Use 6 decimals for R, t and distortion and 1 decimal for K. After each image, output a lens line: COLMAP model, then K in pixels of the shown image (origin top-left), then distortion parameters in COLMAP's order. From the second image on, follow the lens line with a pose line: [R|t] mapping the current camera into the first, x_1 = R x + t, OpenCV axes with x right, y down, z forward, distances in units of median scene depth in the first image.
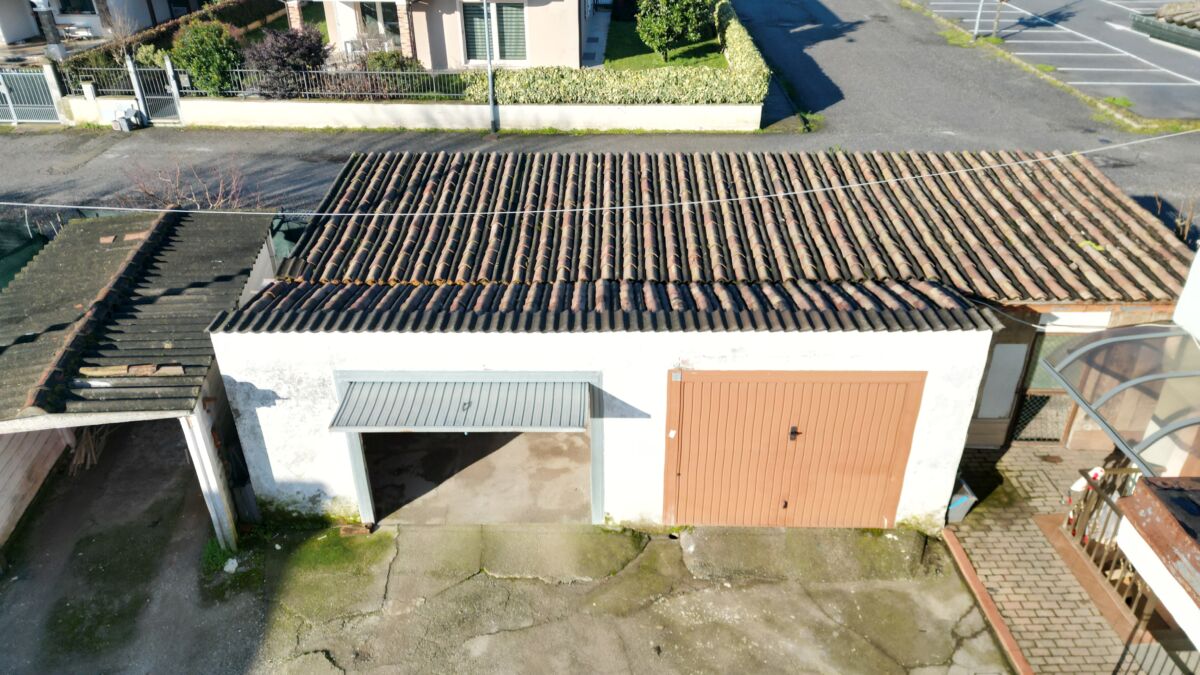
lens RADIAL K [[828.9, 0, 598.5], [0, 828.9, 296.9], [0, 0, 1]] dist [0.017593, -0.020700]
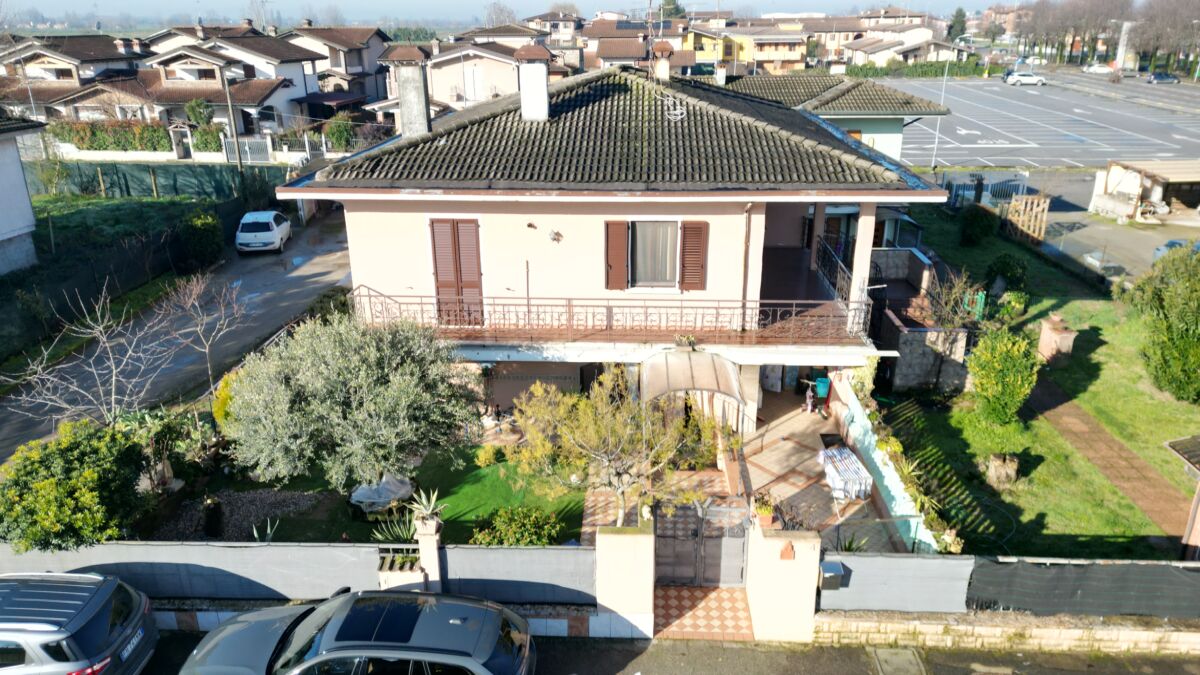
lens RADIAL K [[828.9, 0, 609.4], [0, 828.9, 348.5], [0, 0, 1]] dist [0.017593, -0.020700]
pose [[0.998640, 0.025685, -0.045373, 0.915406], [-0.031083, 0.991973, -0.122572, 1.341183], [0.041860, 0.123816, 0.991422, -2.782058]]
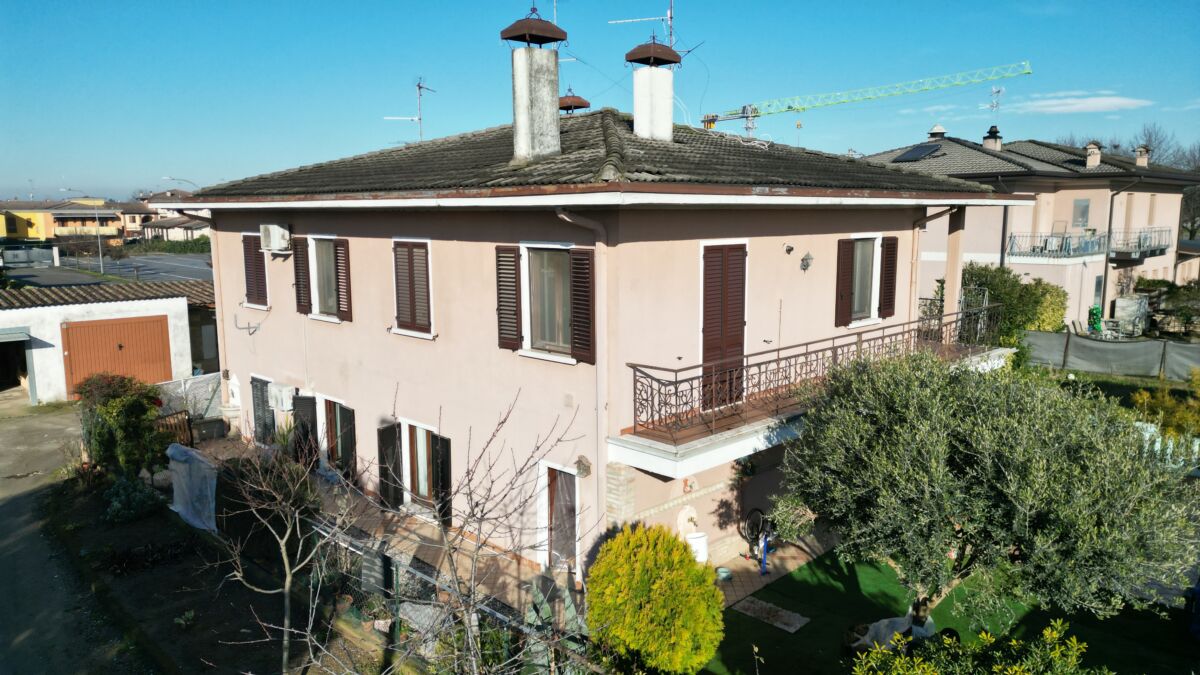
lens RADIAL K [[828.9, 0, 619.5], [0, 828.9, 335.4], [0, 0, 1]] dist [0.017593, -0.020700]
pose [[0.682381, -0.089800, 0.725460, -0.570920], [0.343253, 0.915571, -0.209539, 1.181588], [-0.645393, 0.392002, 0.655593, -1.691537]]
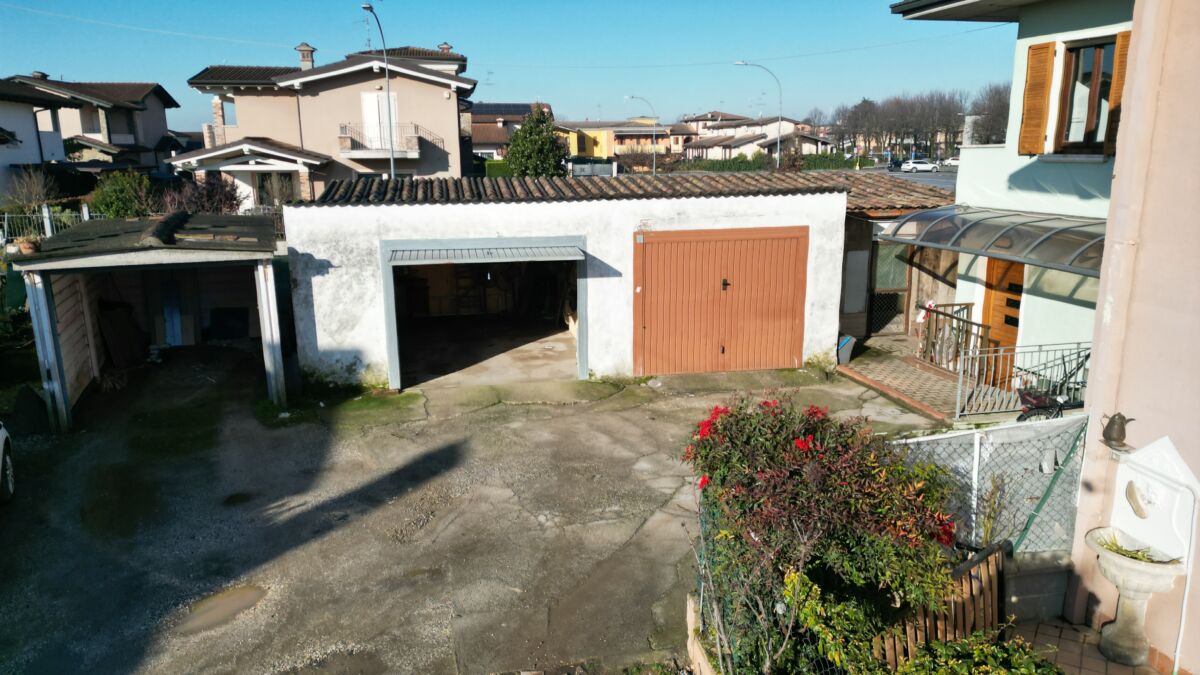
lens RADIAL K [[828.9, 0, 594.9], [0, 828.9, 334.5], [0, 0, 1]] dist [0.017593, -0.020700]
pose [[0.978668, -0.041784, 0.201155, -0.243585], [0.096223, 0.958296, -0.269092, 0.571808], [-0.181523, 0.282707, 0.941874, -0.214641]]
